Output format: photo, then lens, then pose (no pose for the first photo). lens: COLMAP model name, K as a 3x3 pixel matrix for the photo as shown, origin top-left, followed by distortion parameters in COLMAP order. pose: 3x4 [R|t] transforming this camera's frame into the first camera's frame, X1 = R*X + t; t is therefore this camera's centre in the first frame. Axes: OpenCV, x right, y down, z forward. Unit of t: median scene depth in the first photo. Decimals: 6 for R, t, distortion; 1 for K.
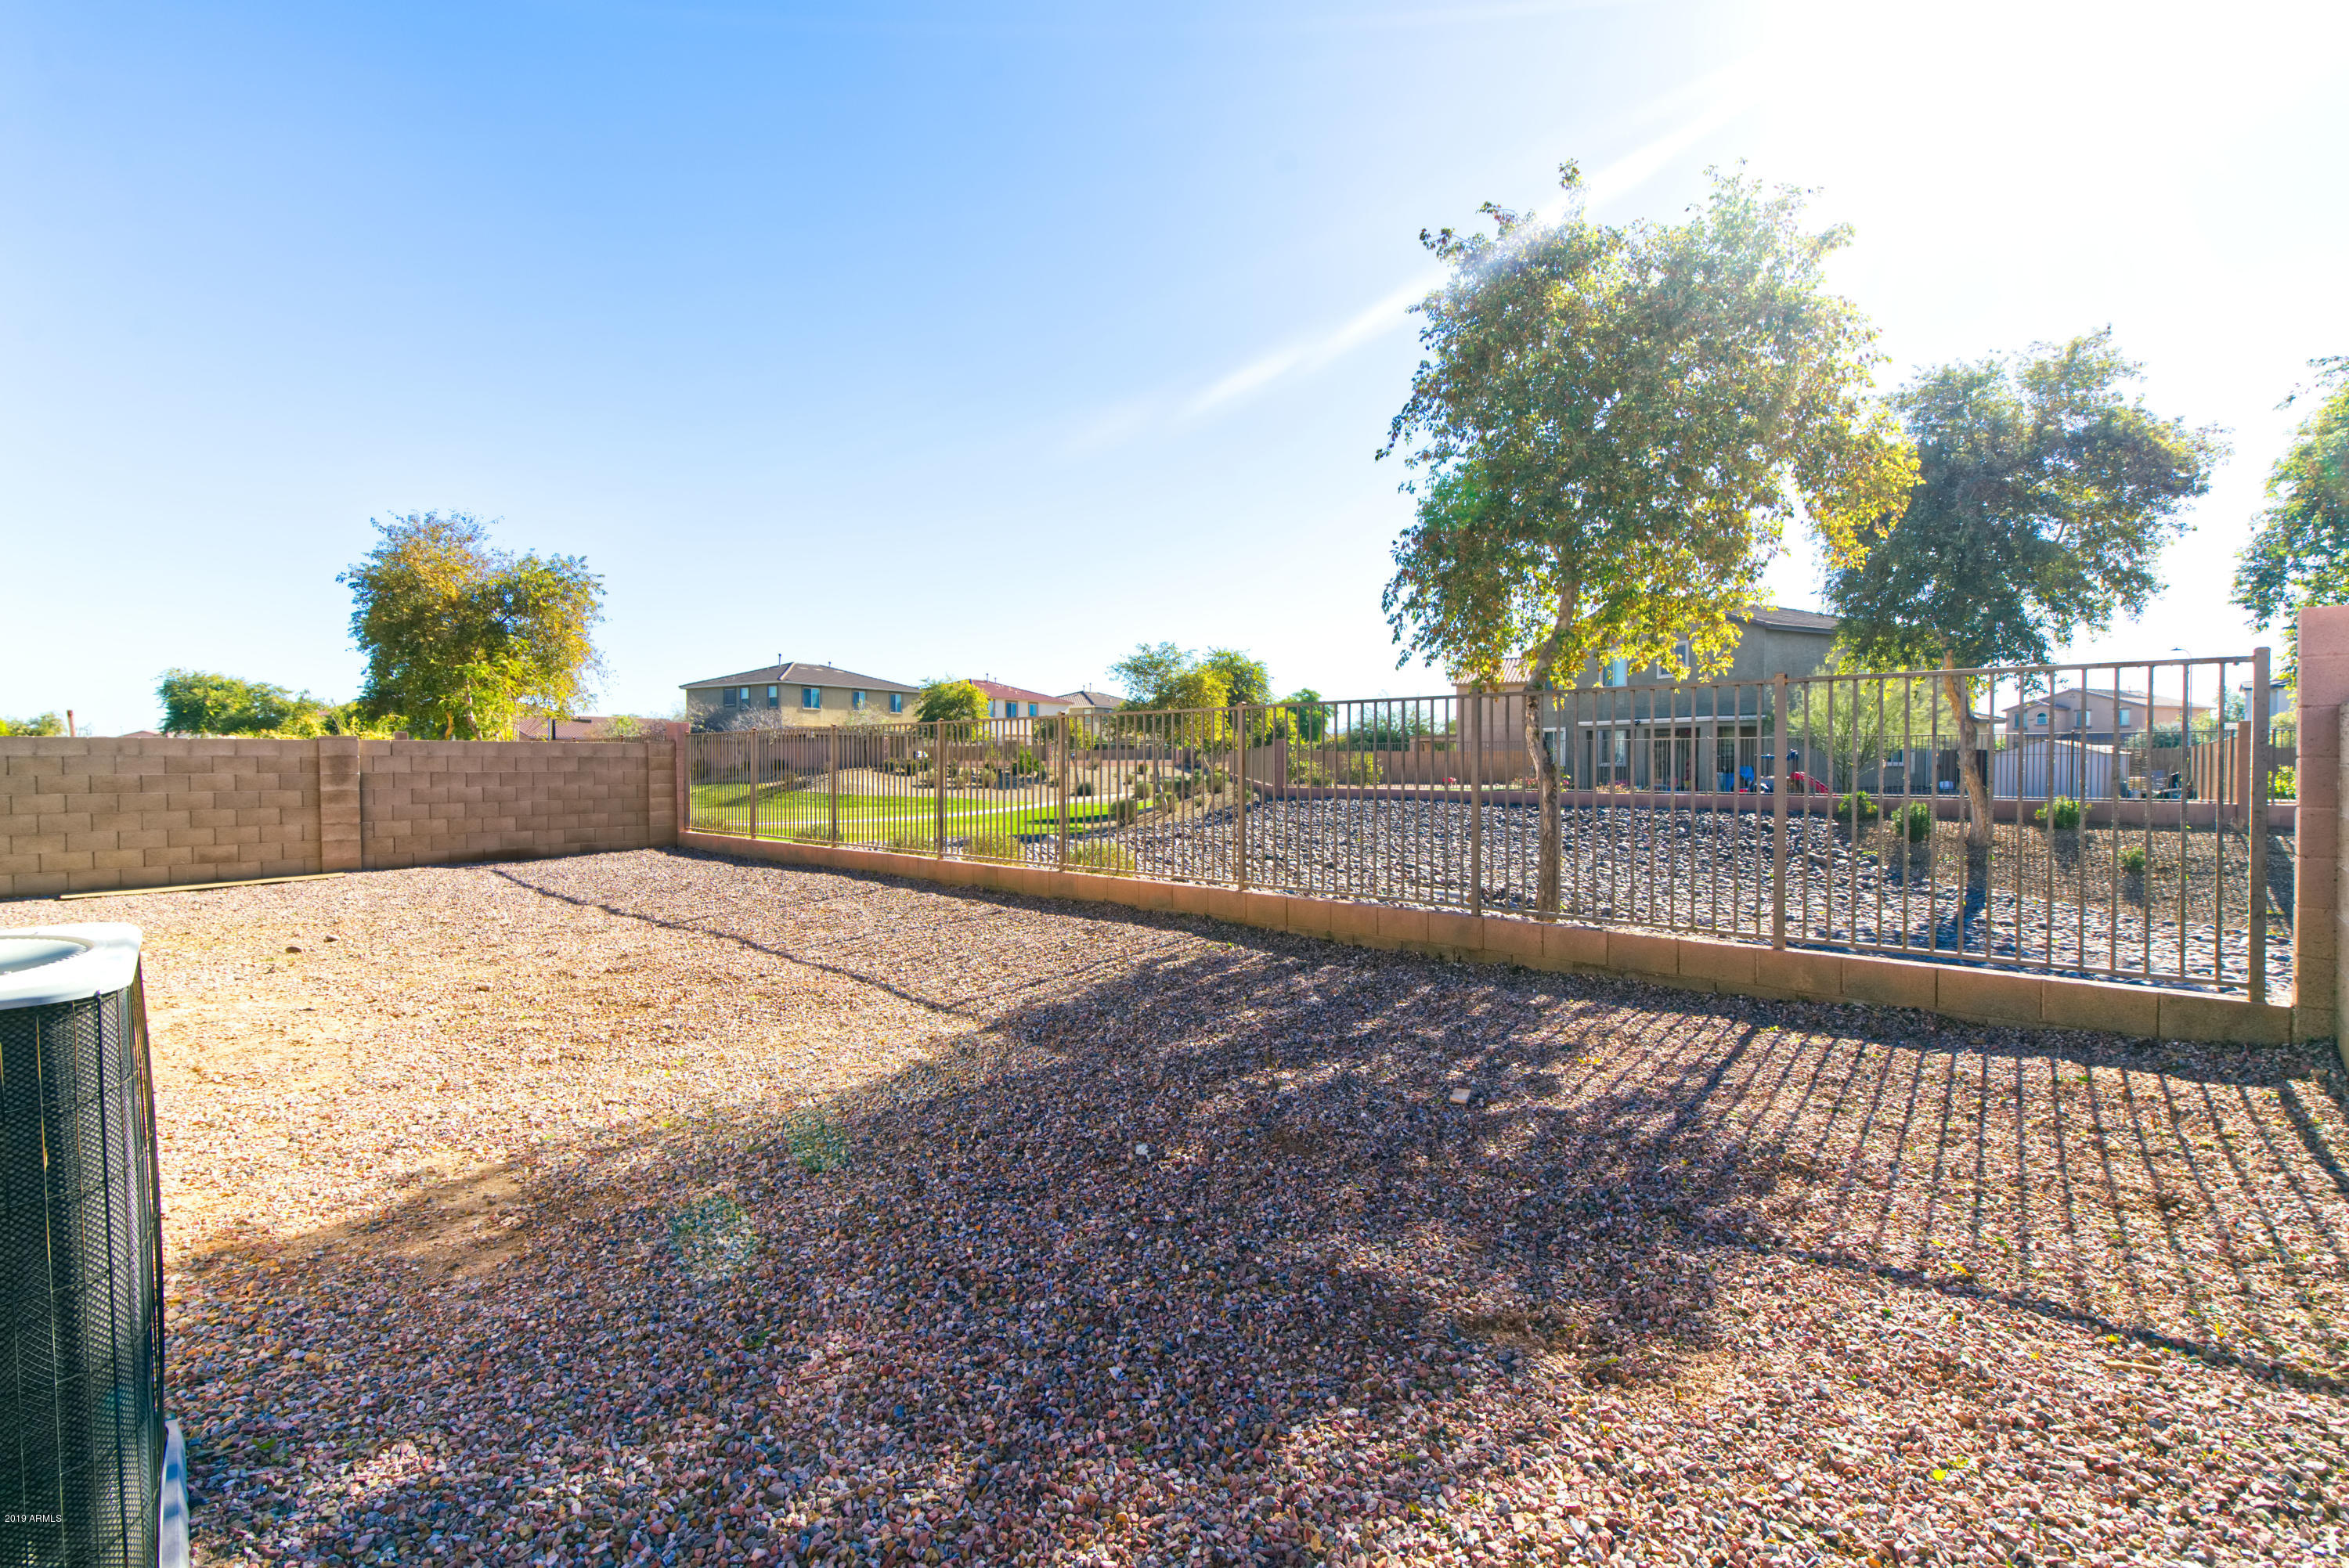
lens RADIAL K [[1036.8, 0, 1174.5], [0, 1036.8, 784.0], [0, 0, 1]] dist [-0.002091, -0.000543]
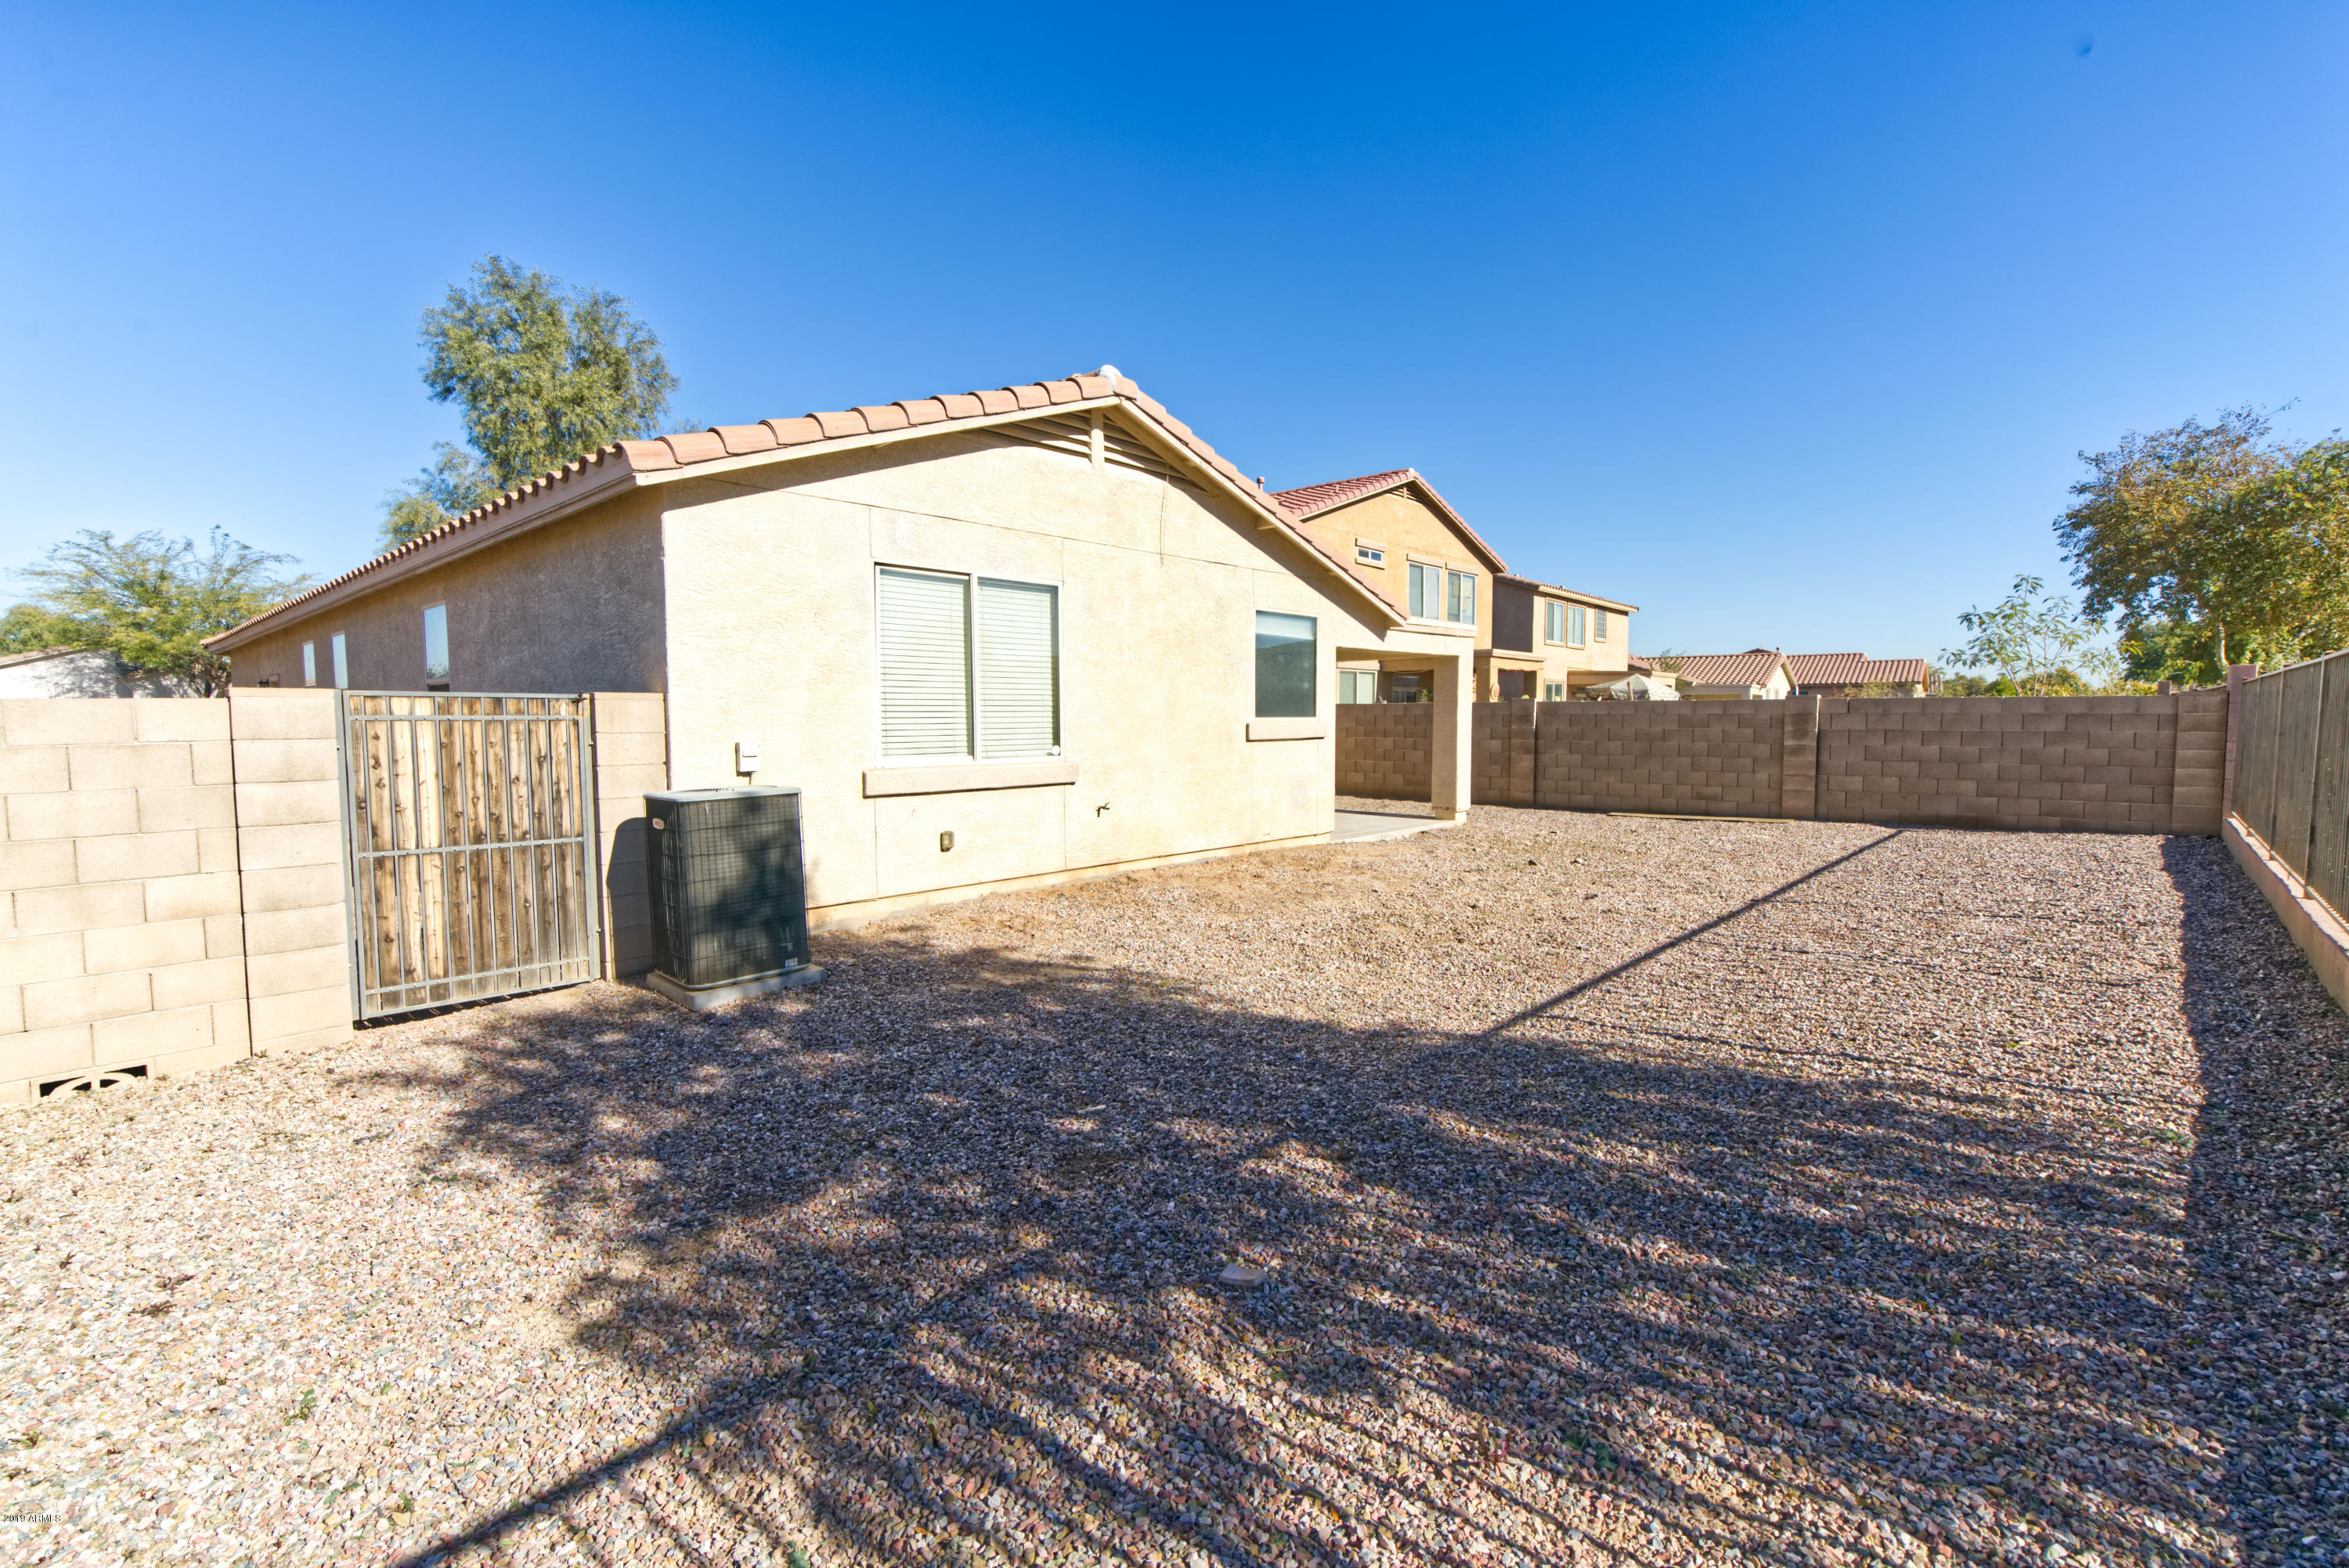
lens RADIAL K [[1049.2, 0, 1174.5], [0, 1049.2, 784.0], [0, 0, 1]] dist [0.013667, -0.000195]
pose [[0.011293, 0.070511, -0.997447, 0.836146], [-0.021223, 0.997303, 0.070260, -0.046704], [0.999711, 0.020376, 0.012759, 0.868336]]
